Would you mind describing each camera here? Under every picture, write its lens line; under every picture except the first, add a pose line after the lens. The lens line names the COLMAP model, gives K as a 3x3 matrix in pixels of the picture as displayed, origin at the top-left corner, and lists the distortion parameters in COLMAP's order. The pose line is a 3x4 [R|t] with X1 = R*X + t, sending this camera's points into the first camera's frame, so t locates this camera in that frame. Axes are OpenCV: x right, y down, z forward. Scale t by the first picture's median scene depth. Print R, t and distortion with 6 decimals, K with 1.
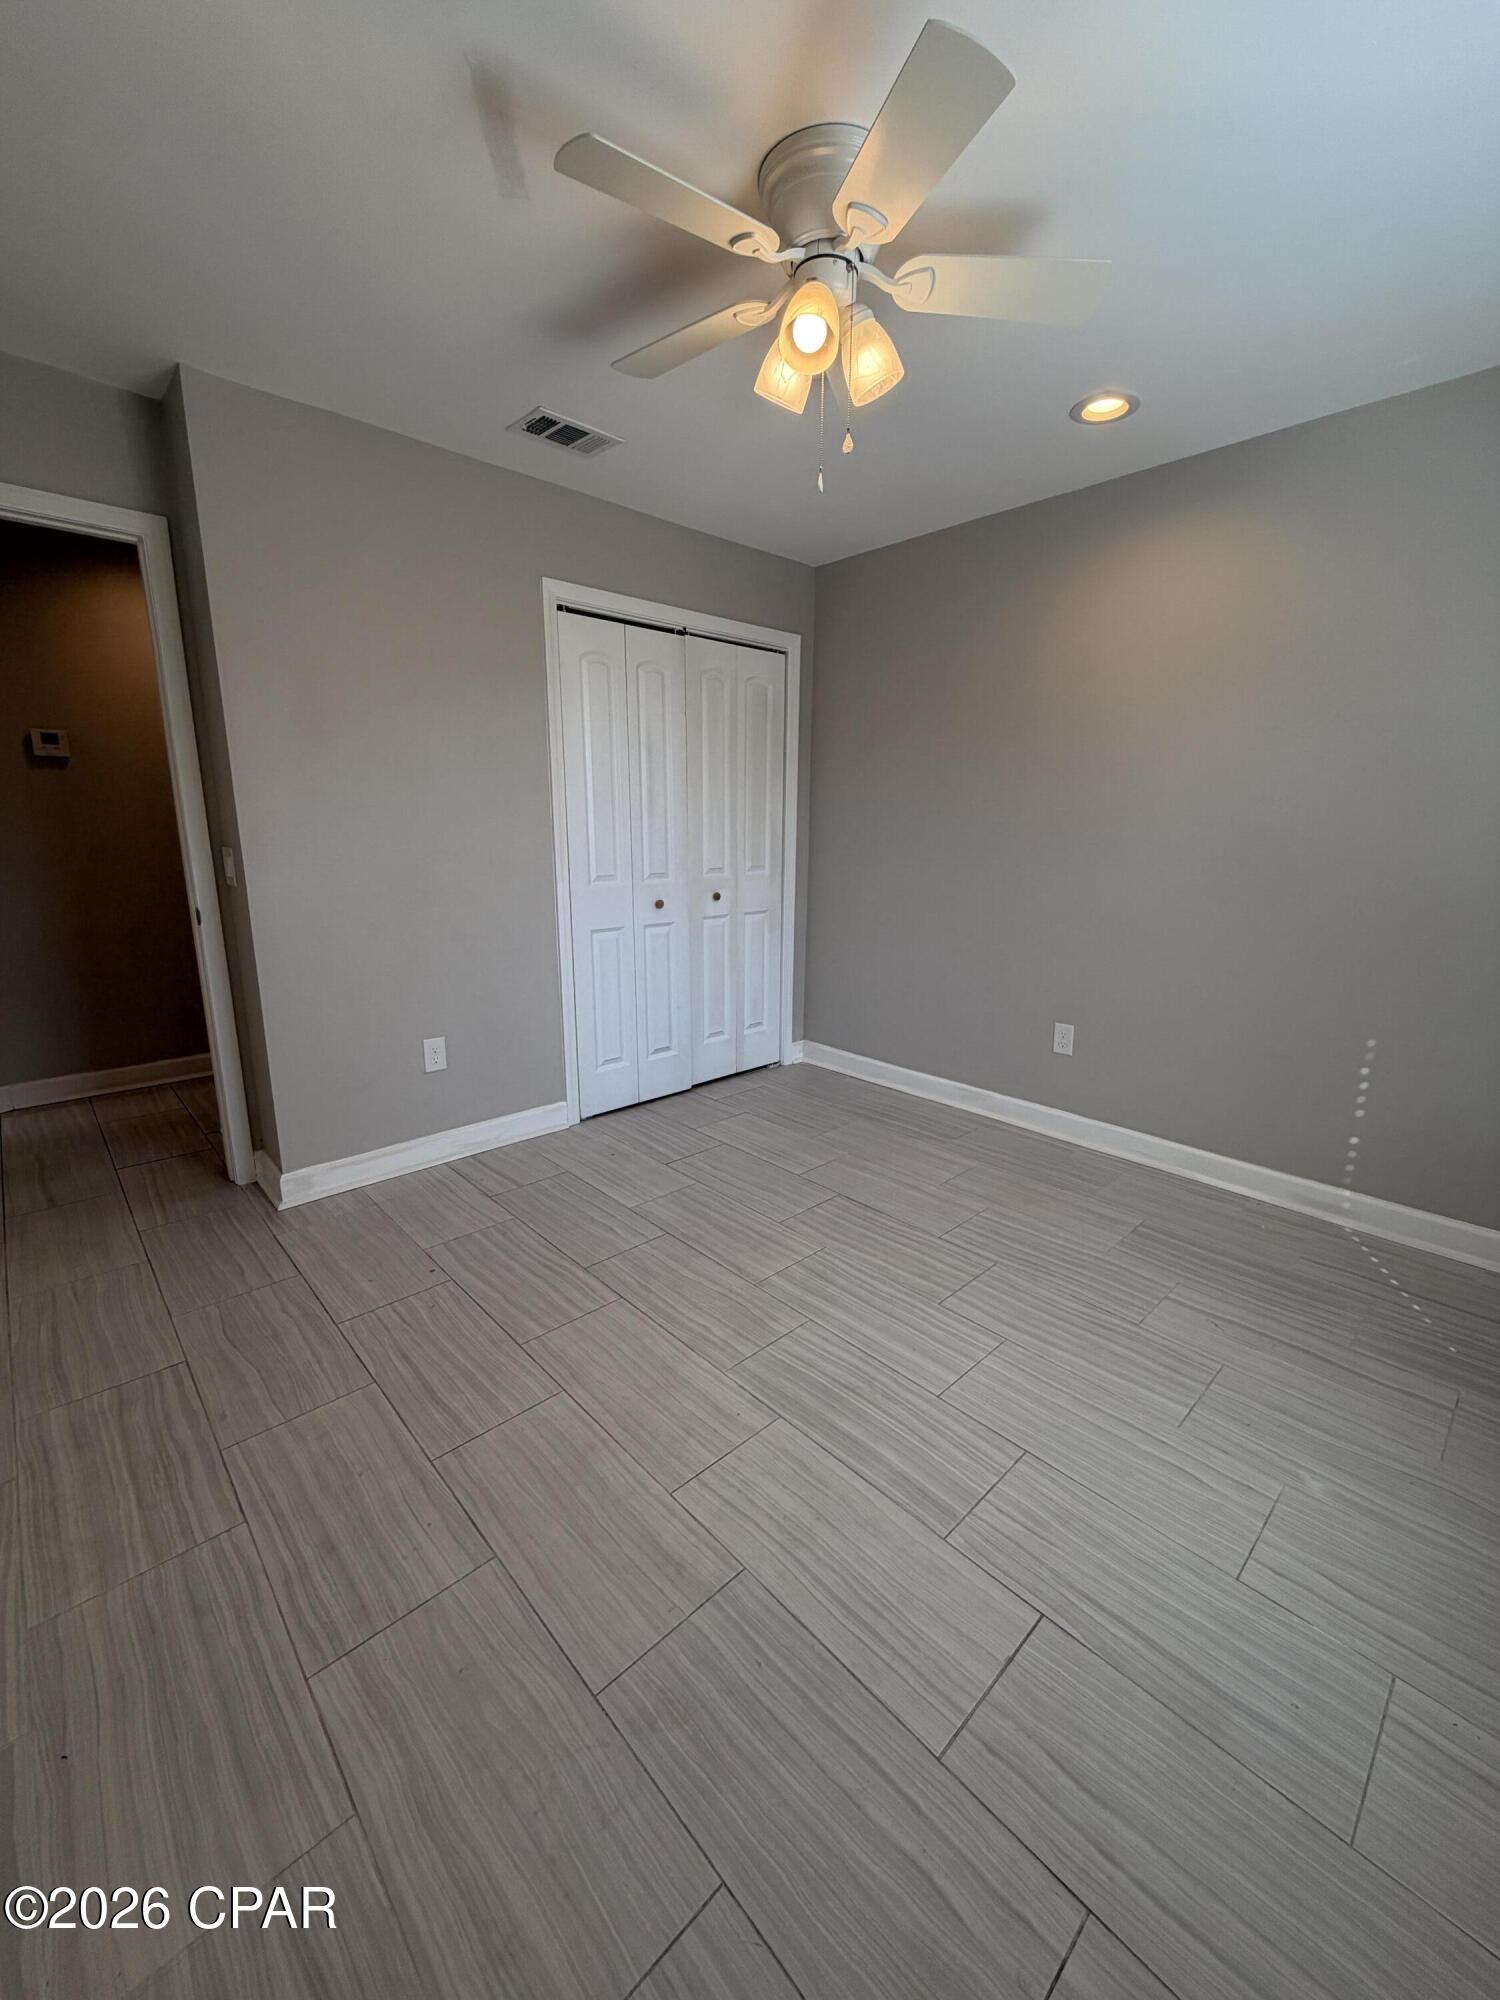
lens RADIAL K [[794.1, 0, 751.6], [0, 794.1, 994.3], [0, 0, 1]] dist [0.000791, 0.000264]
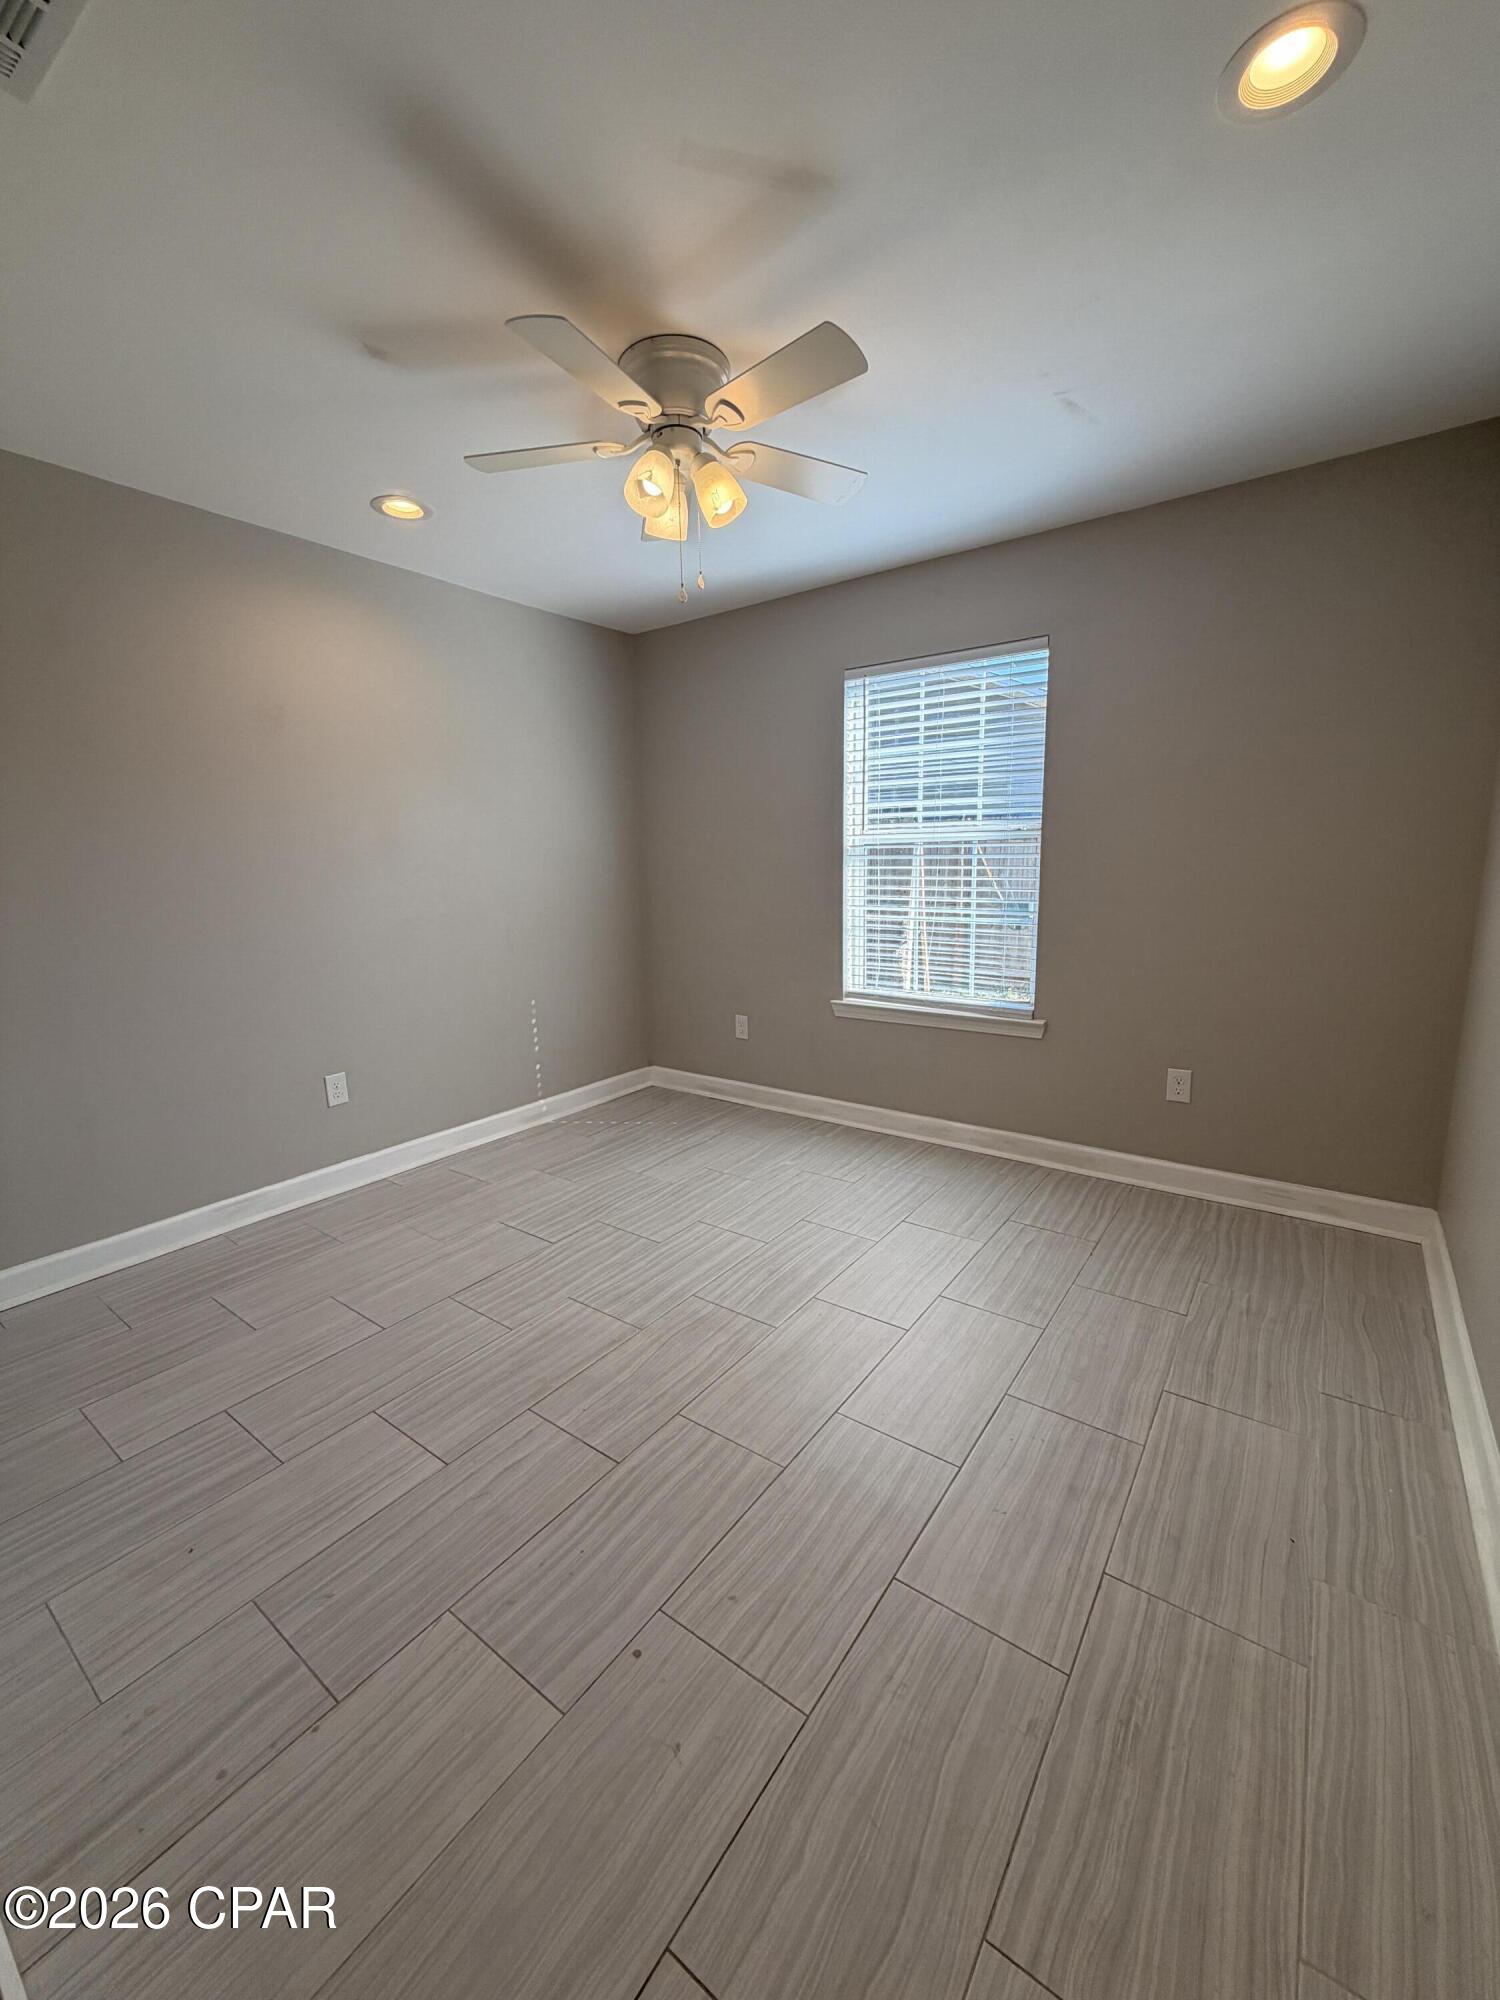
lens RADIAL K [[794.1, 0, 751.6], [0, 794.1, 994.3], [0, 0, 1]] dist [0.000791, 0.000264]
pose [[-0.180886, -0.170962, 0.968531, -1.164172], [0.229532, 0.950243, 0.210602, -0.266373], [-0.956345, 0.260404, -0.132645, 1.143989]]
